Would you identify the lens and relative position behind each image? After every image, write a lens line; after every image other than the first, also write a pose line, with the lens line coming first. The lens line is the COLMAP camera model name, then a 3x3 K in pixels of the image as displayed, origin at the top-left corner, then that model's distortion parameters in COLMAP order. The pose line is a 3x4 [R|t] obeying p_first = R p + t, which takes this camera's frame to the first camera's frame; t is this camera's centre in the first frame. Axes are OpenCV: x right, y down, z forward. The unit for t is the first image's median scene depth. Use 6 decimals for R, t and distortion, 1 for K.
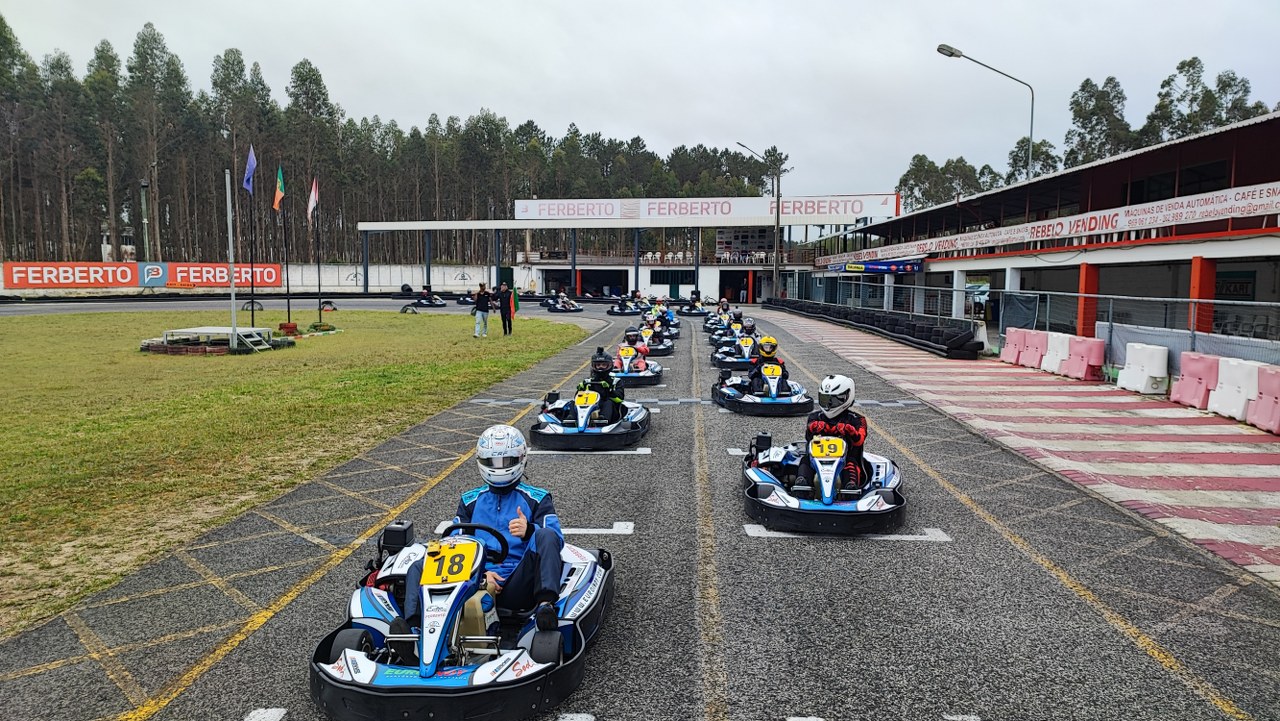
lens RADIAL K [[1016.1, 0, 662.1], [0, 1016.1, 360.7], [0, 0, 1]] dist [0.080520, -0.138596]
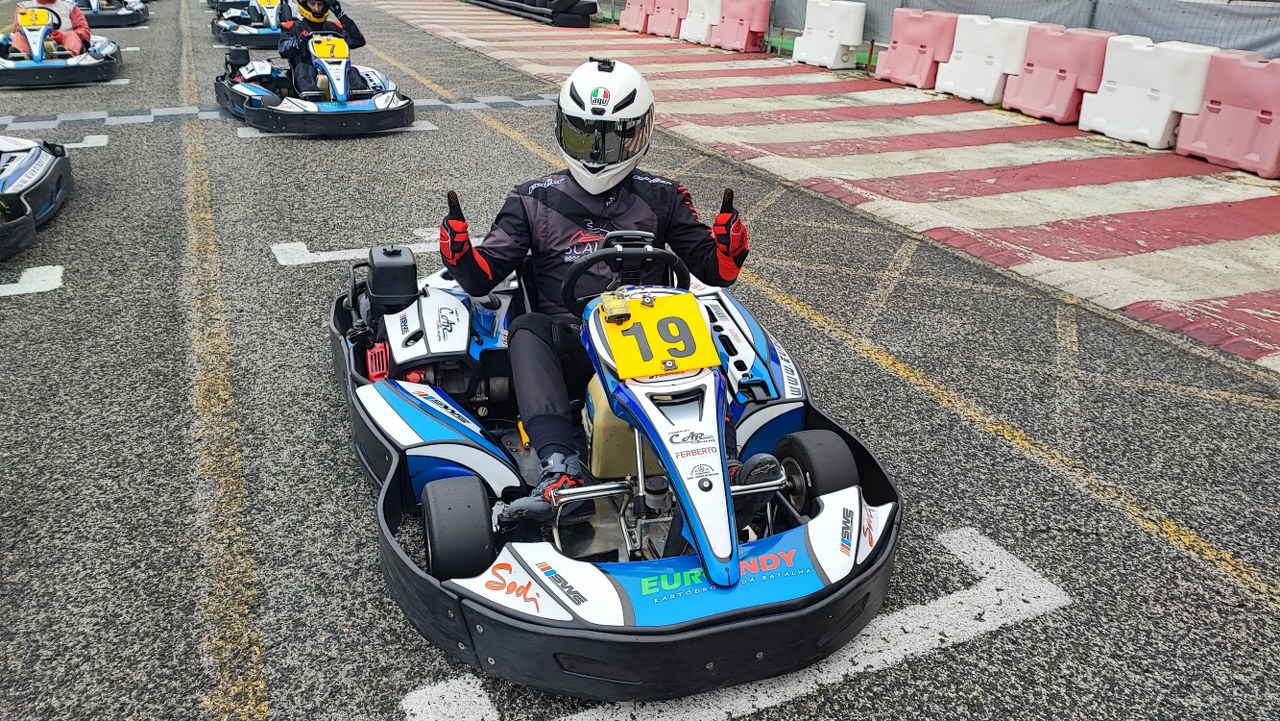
lens RADIAL K [[1016.1, 0, 662.1], [0, 1016.1, 360.7], [0, 0, 1]] dist [0.080520, -0.138596]
pose [[0.906120, -0.145213, 0.397316, 0.024093], [0.017199, 0.951104, 0.308390, 0.001763], [-0.422671, -0.272605, 0.864312, 0.377176]]
